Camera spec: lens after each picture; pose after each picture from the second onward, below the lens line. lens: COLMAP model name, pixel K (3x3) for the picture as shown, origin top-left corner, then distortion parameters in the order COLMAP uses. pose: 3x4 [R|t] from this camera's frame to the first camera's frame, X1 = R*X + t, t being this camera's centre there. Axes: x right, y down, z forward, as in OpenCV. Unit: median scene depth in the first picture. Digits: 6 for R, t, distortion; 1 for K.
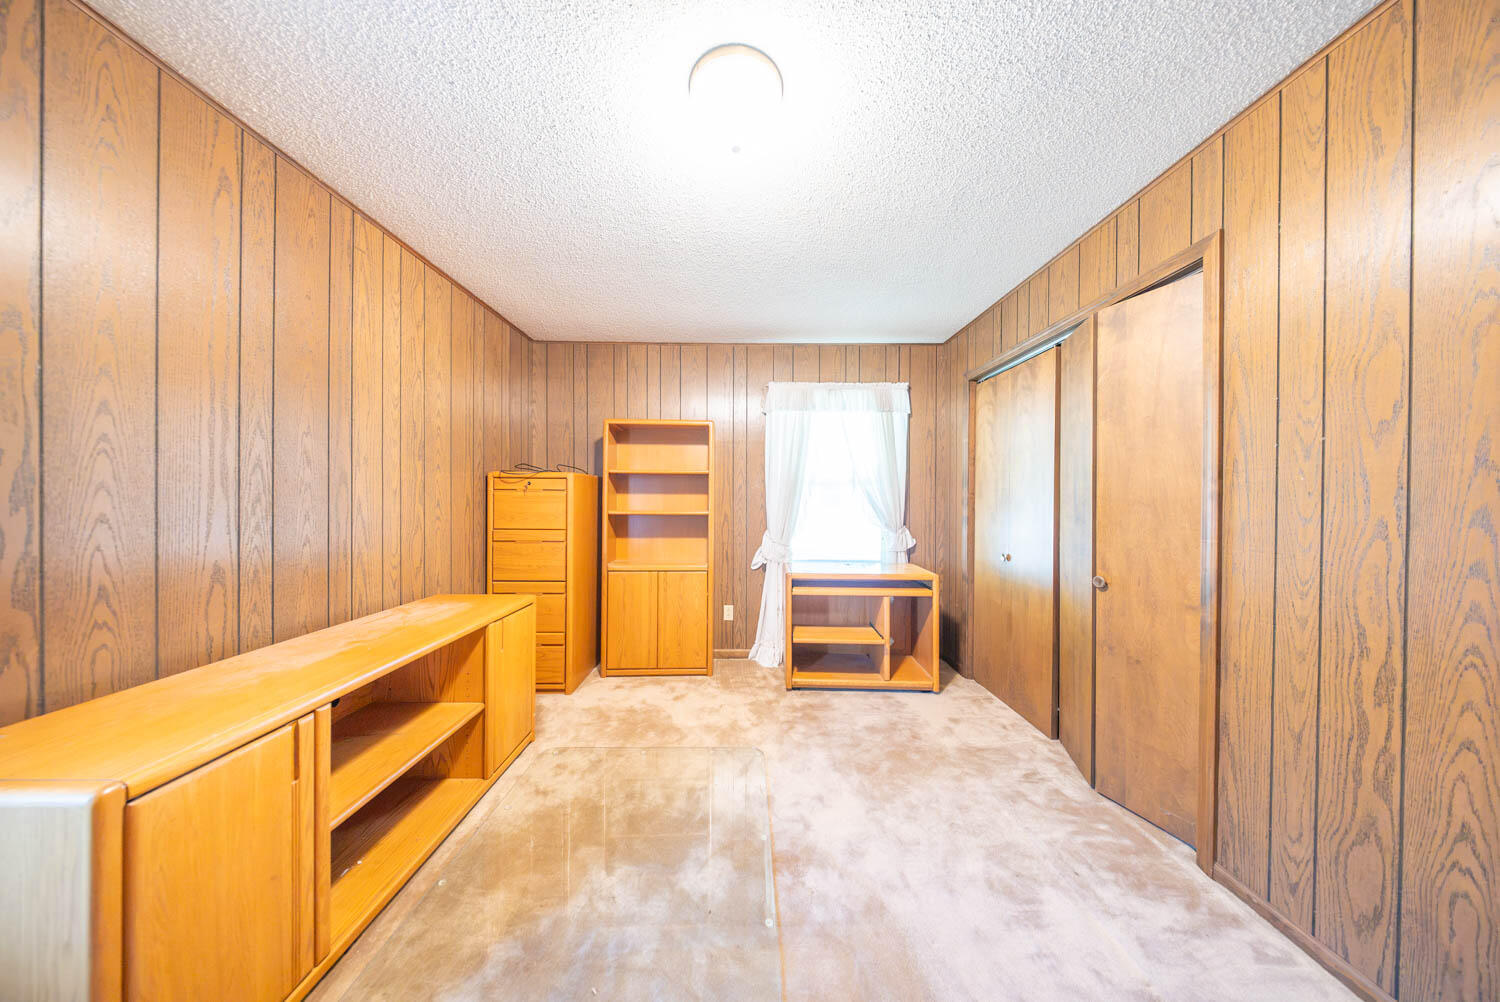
lens RADIAL K [[440.5, 0, 748.1], [0, 440.5, 500.7], [0, 0, 1]] dist [-0.001890, -0.000291]
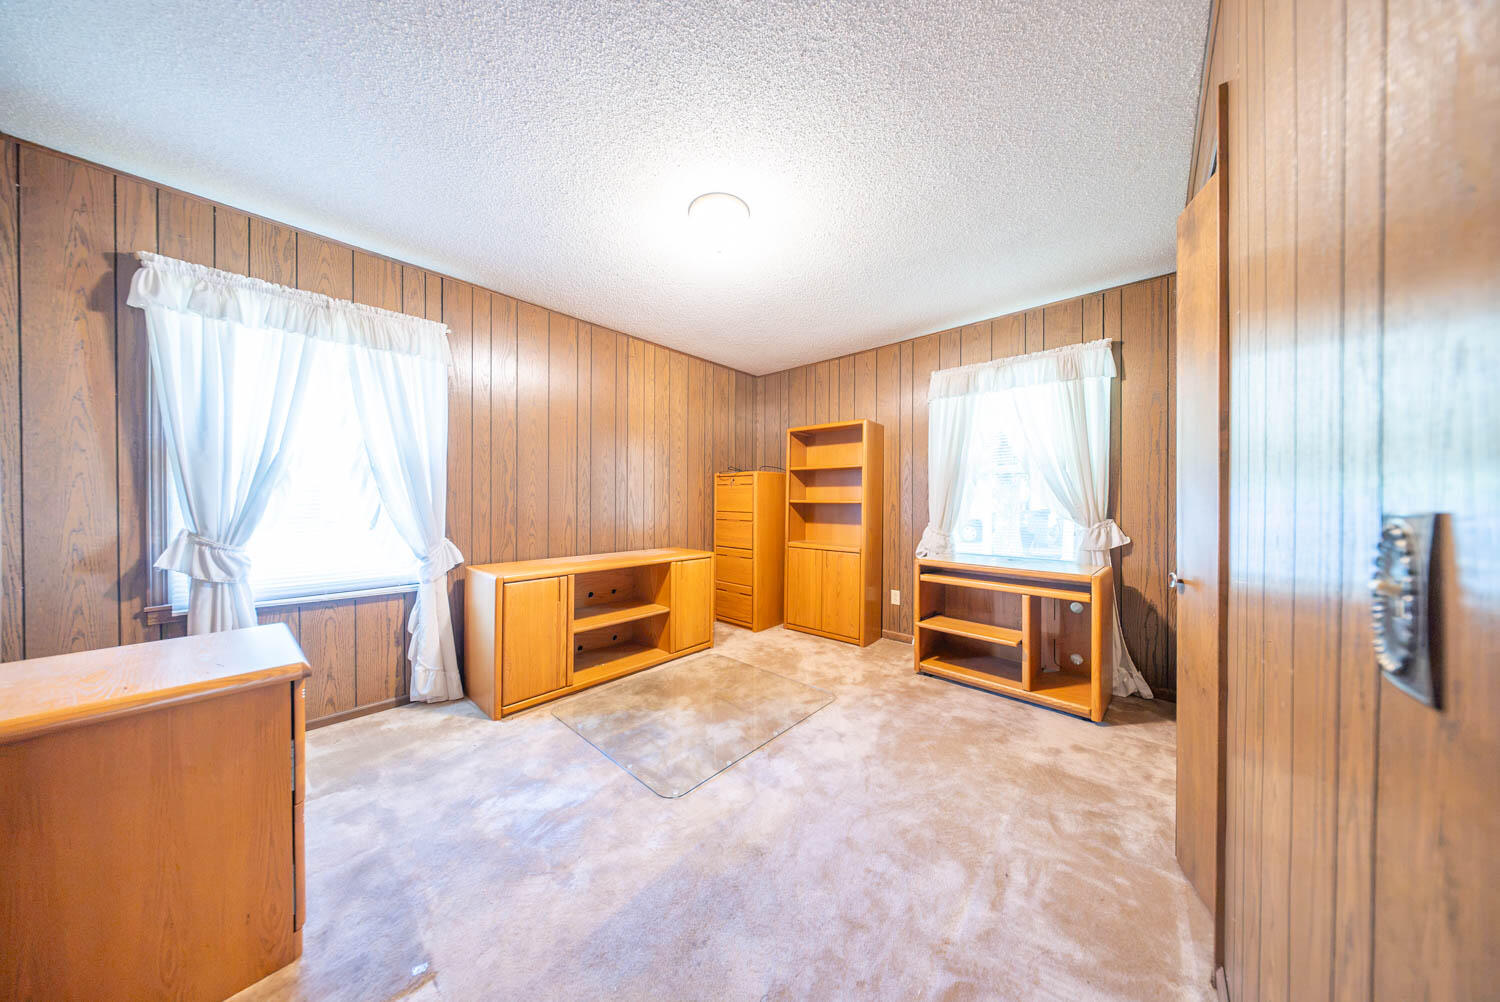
lens RADIAL K [[440.5, 0, 745.9], [0, 440.5, 502.2], [0, 0, 1]] dist [-0.001890, -0.000291]
pose [[0.732787, 0.000528, -0.680457, 0.511080], [-0.003159, 0.999992, -0.002626, 0.036946], [0.680450, 0.004073, 0.732783, -0.027308]]
